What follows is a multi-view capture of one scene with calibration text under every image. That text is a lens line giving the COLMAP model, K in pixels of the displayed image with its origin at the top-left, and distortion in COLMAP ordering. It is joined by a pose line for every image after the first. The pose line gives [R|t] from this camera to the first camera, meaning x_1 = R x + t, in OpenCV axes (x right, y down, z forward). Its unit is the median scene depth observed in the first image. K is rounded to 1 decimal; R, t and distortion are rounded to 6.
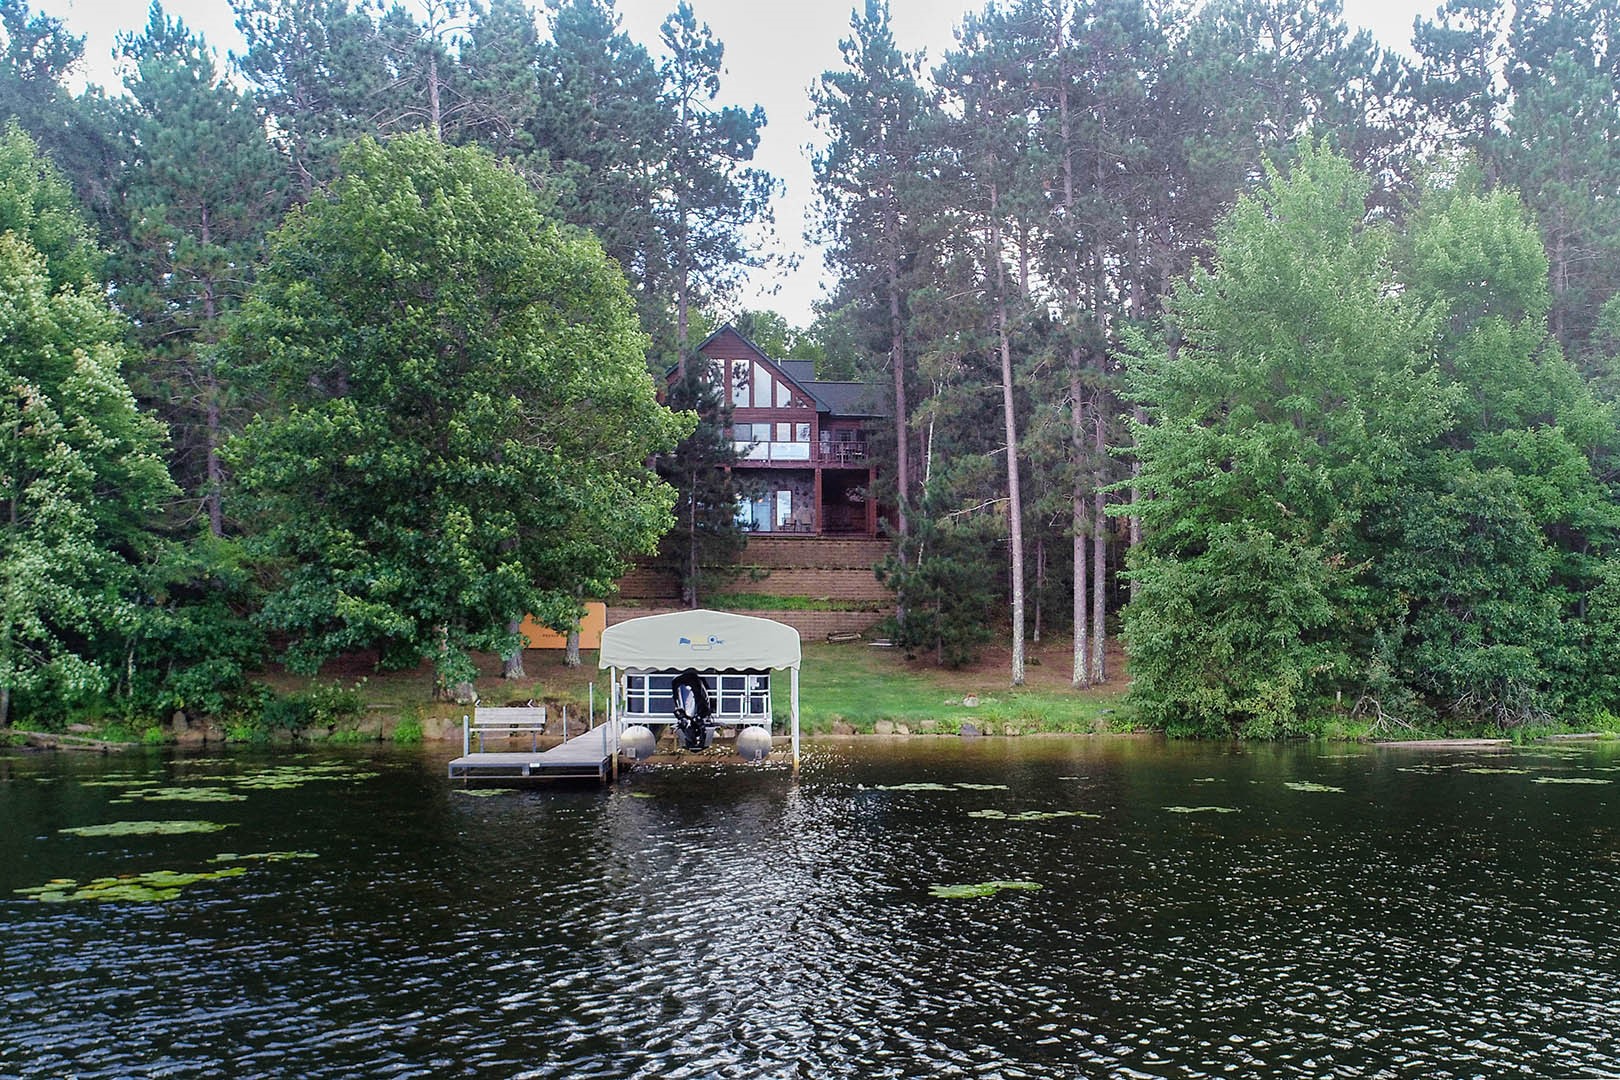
lens RADIAL K [[1468.3, 0, 844.1], [0, 1468.3, 728.4], [0, 0, 1]] dist [0.058368, -0.052846]
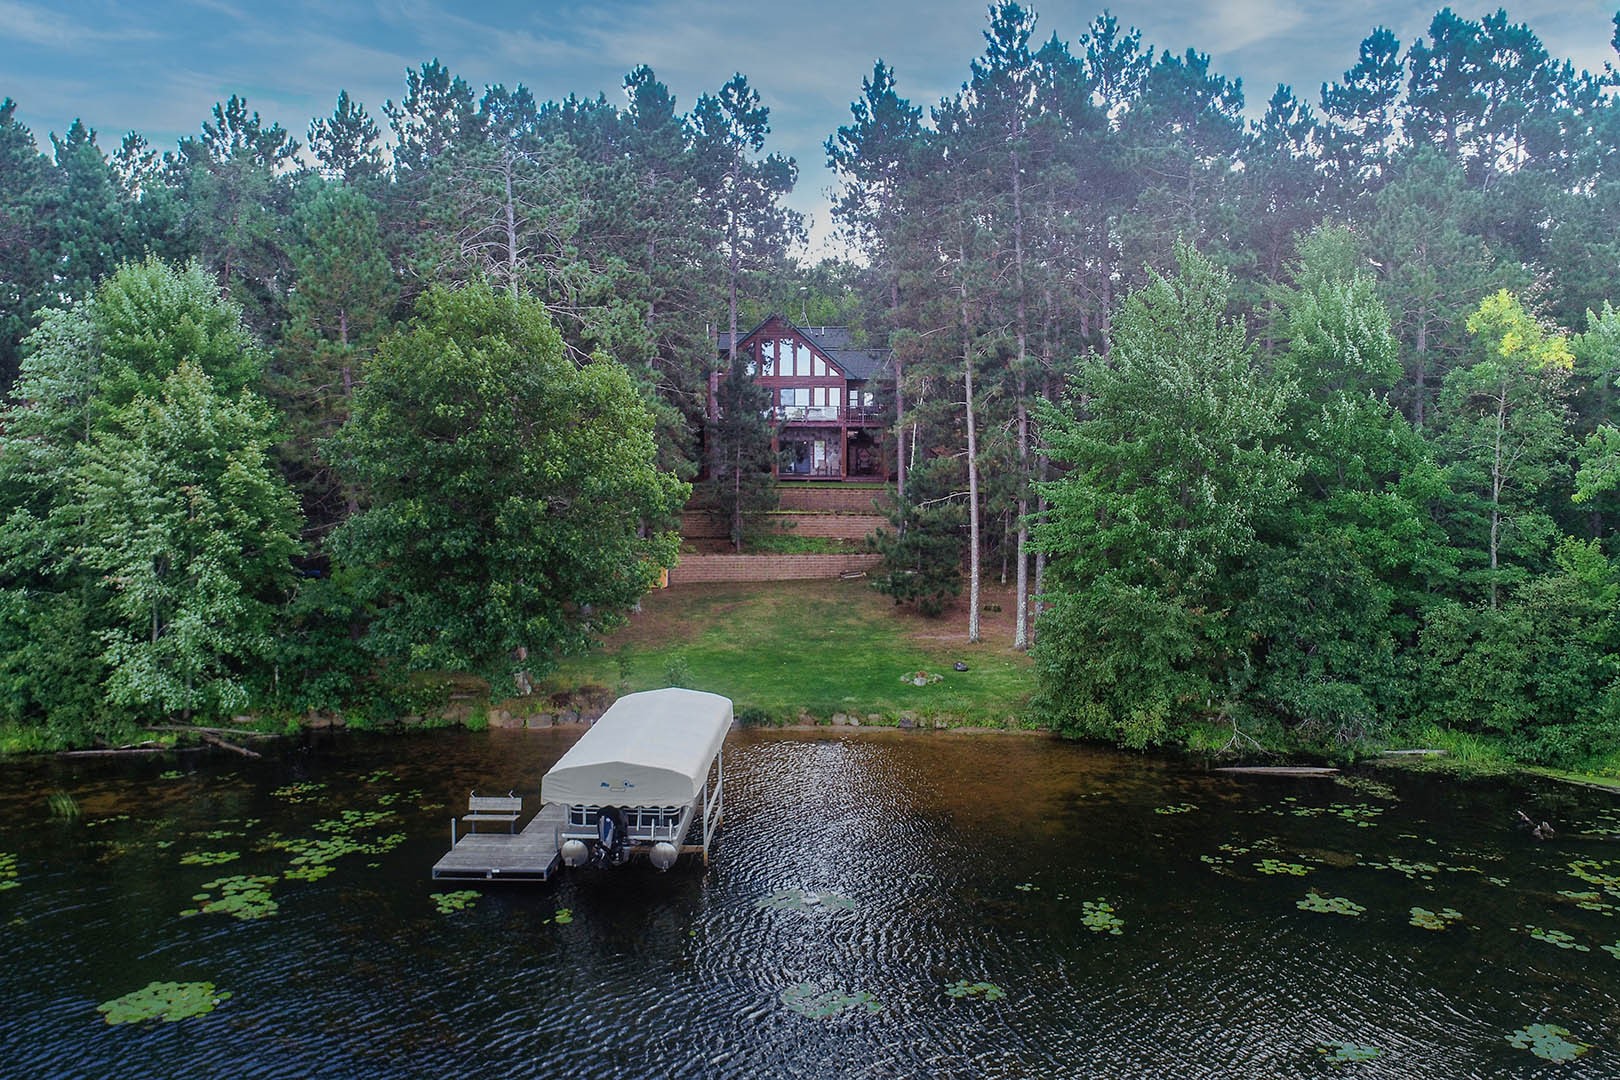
lens RADIAL K [[1133.6, 0, 809.3], [0, 1133.6, 540.4], [0, 0, 1]] dist [0.036357, 0.000804]
pose [[0.993344, 0.012921, -0.114461, 0.115039], [-0.008702, 0.999267, 0.037281, -0.197762], [0.114859, -0.036036, 0.992728, 0.021535]]
